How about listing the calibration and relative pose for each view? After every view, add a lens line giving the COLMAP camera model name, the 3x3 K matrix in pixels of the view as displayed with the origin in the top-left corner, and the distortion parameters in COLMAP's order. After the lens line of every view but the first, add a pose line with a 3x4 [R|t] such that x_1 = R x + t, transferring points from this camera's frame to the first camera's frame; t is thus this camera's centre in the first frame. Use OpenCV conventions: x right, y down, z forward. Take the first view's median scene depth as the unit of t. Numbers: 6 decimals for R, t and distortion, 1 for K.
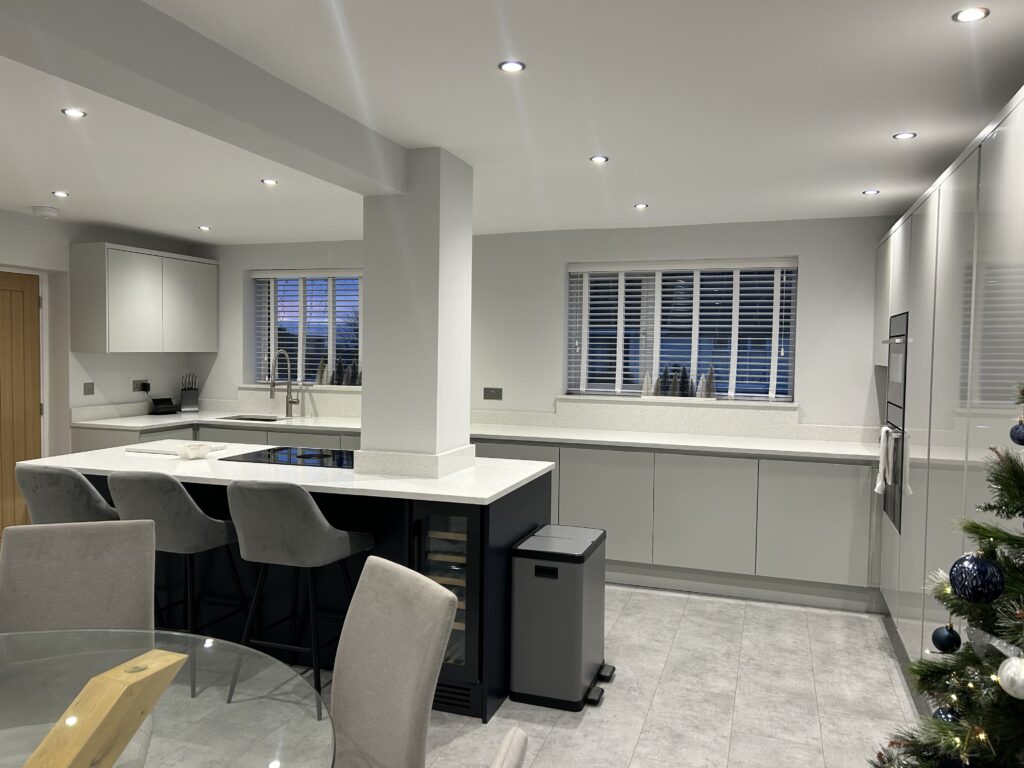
lens RADIAL K [[770.3, 0, 510.5], [0, 770.3, 386.9], [0, 0, 1]] dist [0.040597, -0.023432]
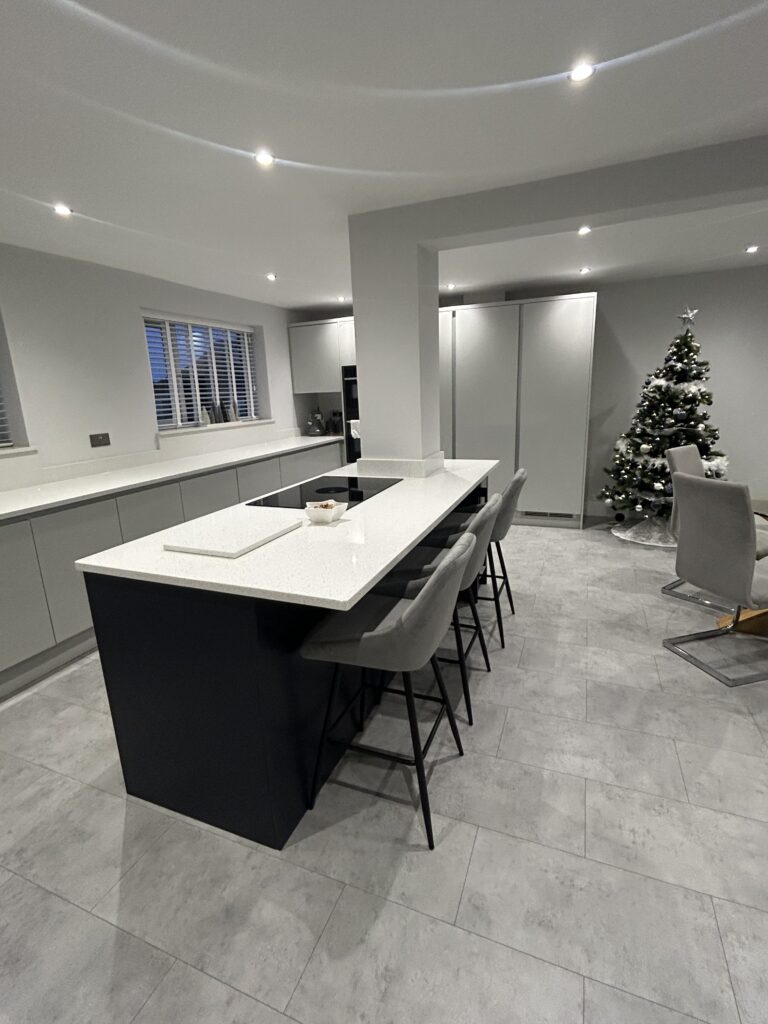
lens RADIAL K [[486.3, 0, 382.1], [0, 486.3, 508.8], [0, 0, 1]] dist [0.002823, 0.001930]
pose [[0.061551, -0.252204, 0.965715, -0.663160], [0.091880, 0.964873, 0.246128, -0.027575], [-0.993866, 0.073580, 0.082561, 0.671596]]
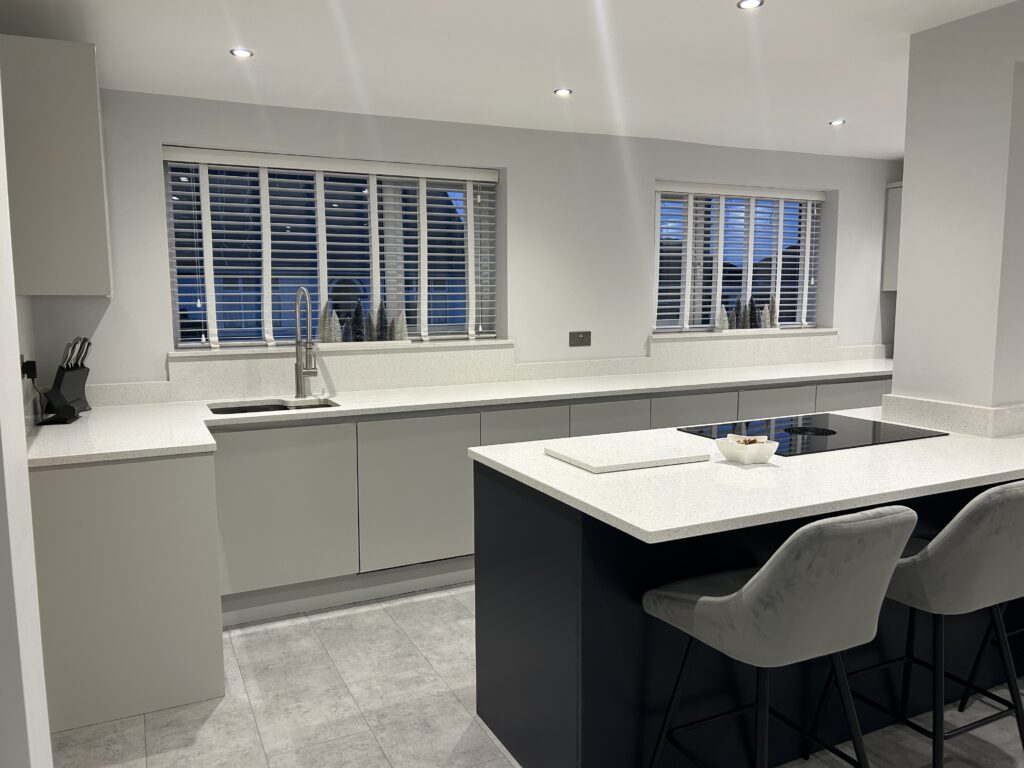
lens RADIAL K [[770.3, 0, 507.0], [0, 770.3, 390.0], [0, 0, 1]] dist [0.040597, -0.023432]
pose [[0.710516, -0.104825, 0.695829, -0.706385], [0.053884, 0.994044, 0.094729, -0.019887], [-0.701614, -0.029812, 0.711933, 0.528022]]
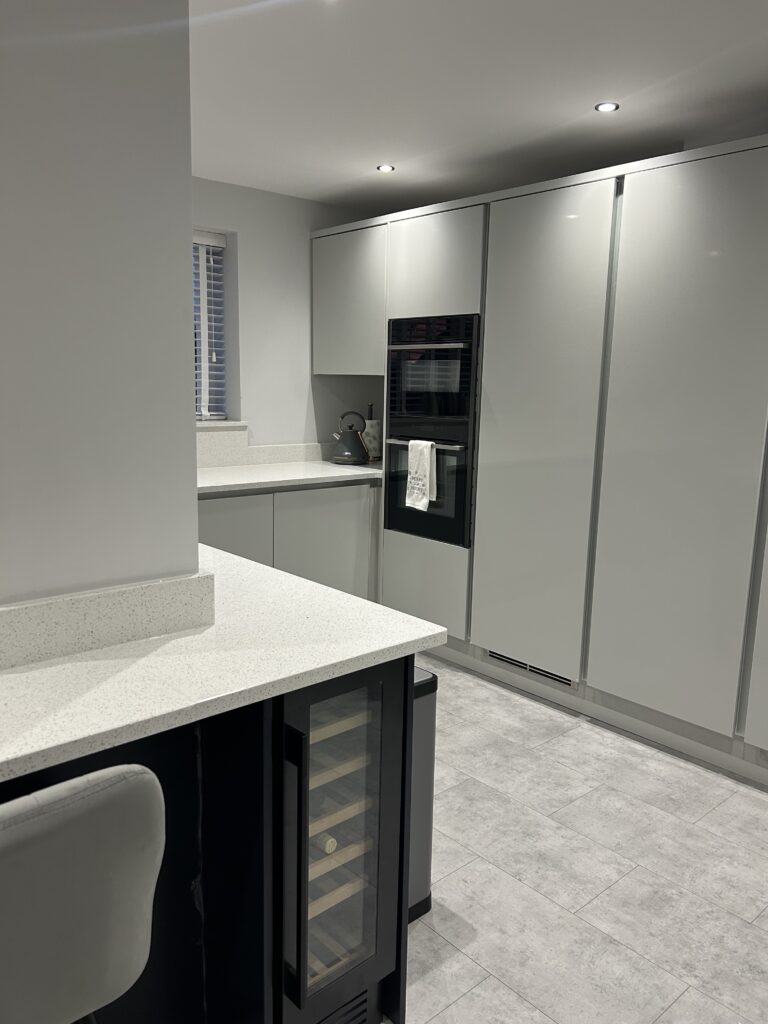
lens RADIAL K [[770.3, 0, 386.3], [0, 770.3, 518.7], [0, 0, 1]] dist [0.040597, -0.023432]
pose [[0.491217, -0.158589, 0.856479, -0.267594], [0.031289, 0.985864, 0.164601, -0.006670], [-0.870475, -0.054056, 0.489235, 0.447200]]
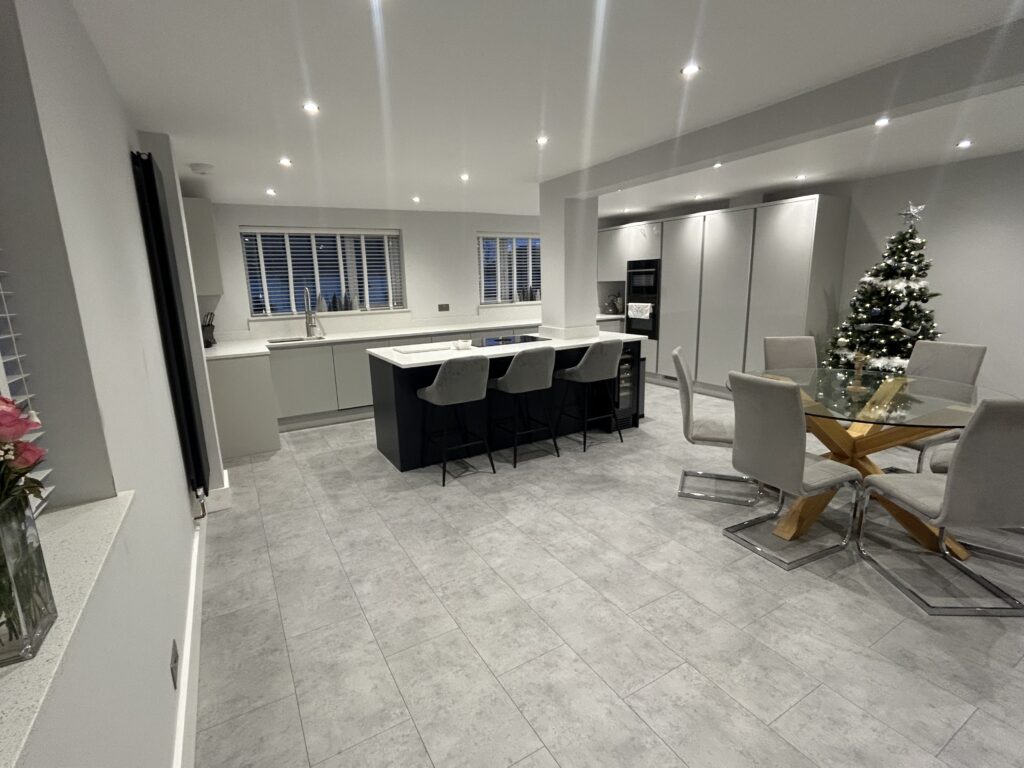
lens RADIAL K [[486.3, 0, 506.8], [0, 486.3, 383.5], [0, 0, 1]] dist [0.002823, 0.001930]
pose [[0.656130, -0.186644, 0.731202, -0.841511], [0.077232, 0.980453, 0.180963, -0.011776], [-0.750685, -0.062263, 0.657720, 0.175504]]
